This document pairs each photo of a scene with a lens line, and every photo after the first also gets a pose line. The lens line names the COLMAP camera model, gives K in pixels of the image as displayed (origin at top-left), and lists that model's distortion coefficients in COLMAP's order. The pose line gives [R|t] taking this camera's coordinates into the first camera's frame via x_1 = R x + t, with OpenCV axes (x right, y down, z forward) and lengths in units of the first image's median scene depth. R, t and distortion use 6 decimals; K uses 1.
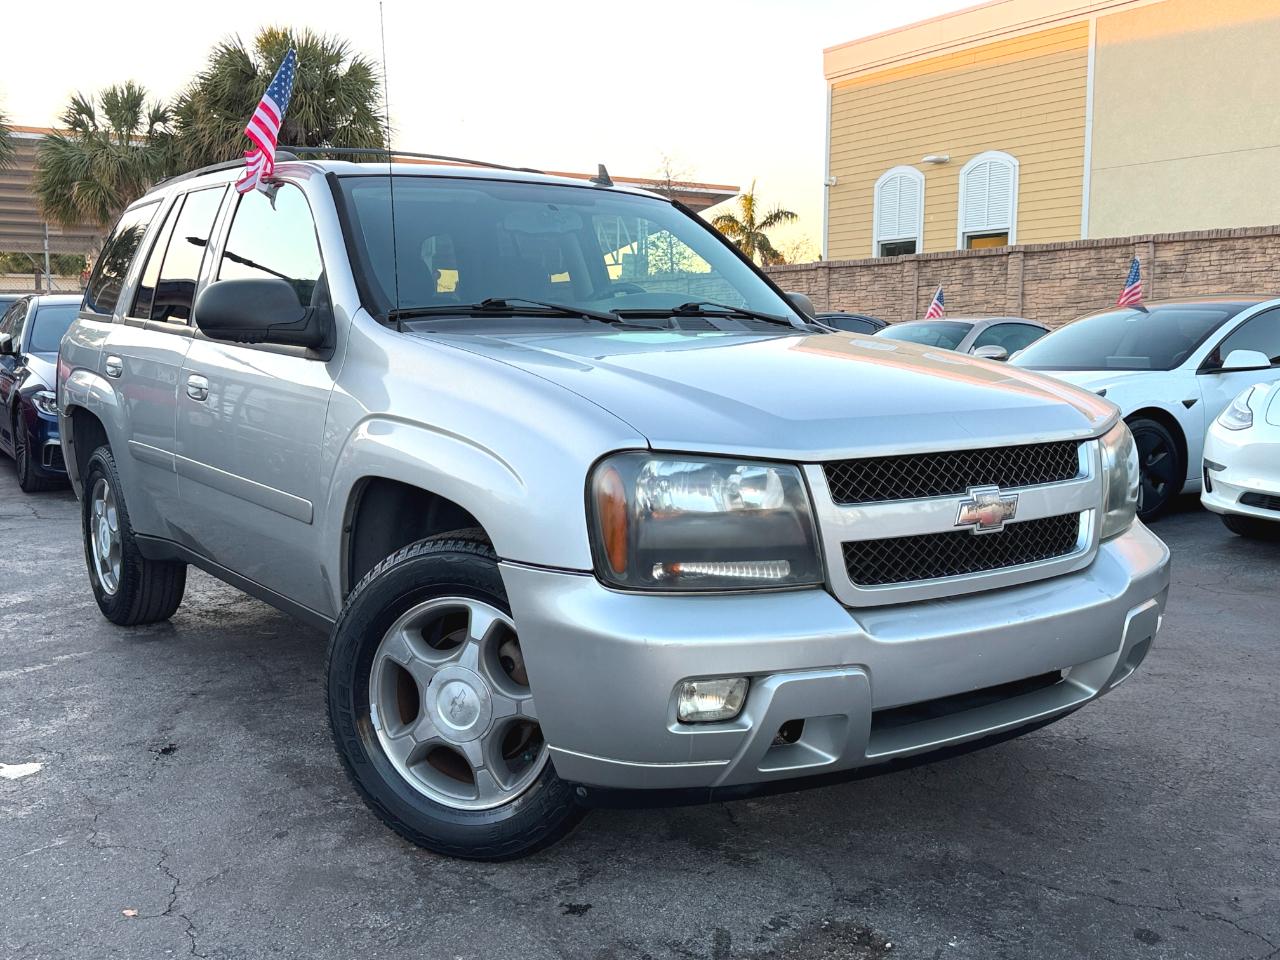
lens RADIAL K [[1269.8, 0, 629.0], [0, 1269.8, 472.4], [0, 0, 1]] dist [0.036226, 0.000000]
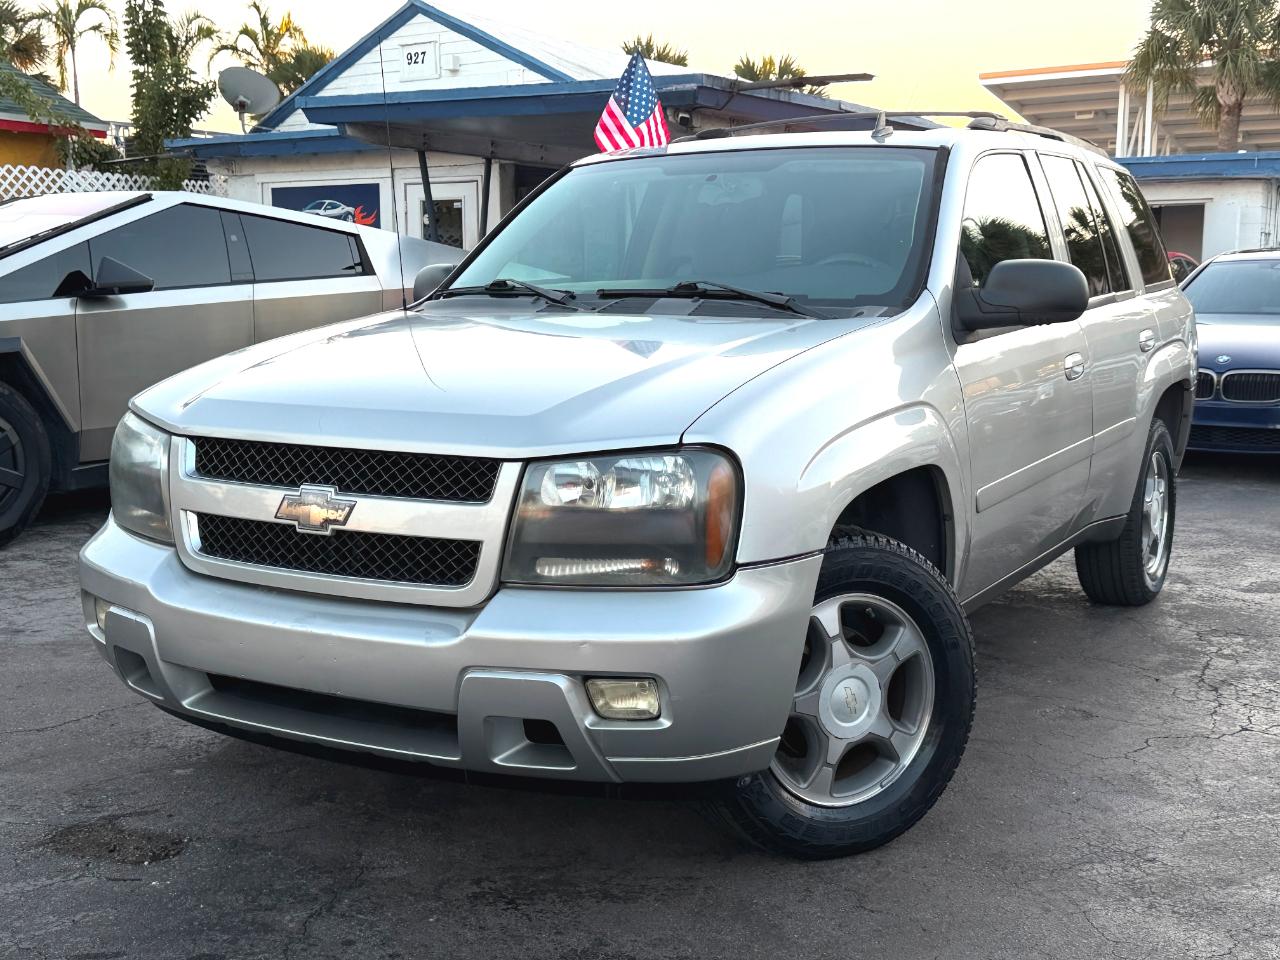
lens RADIAL K [[1471.3, 0, 641.8], [0, 1471.3, 478.1], [0, 0, 1]] dist [0.013081, 0.000000]
pose [[0.436580, 0.127453, -0.890592, 1.179236], [-0.104434, 0.990402, 0.090543, -0.104075], [0.893584, 0.053479, 0.445700, 0.612889]]
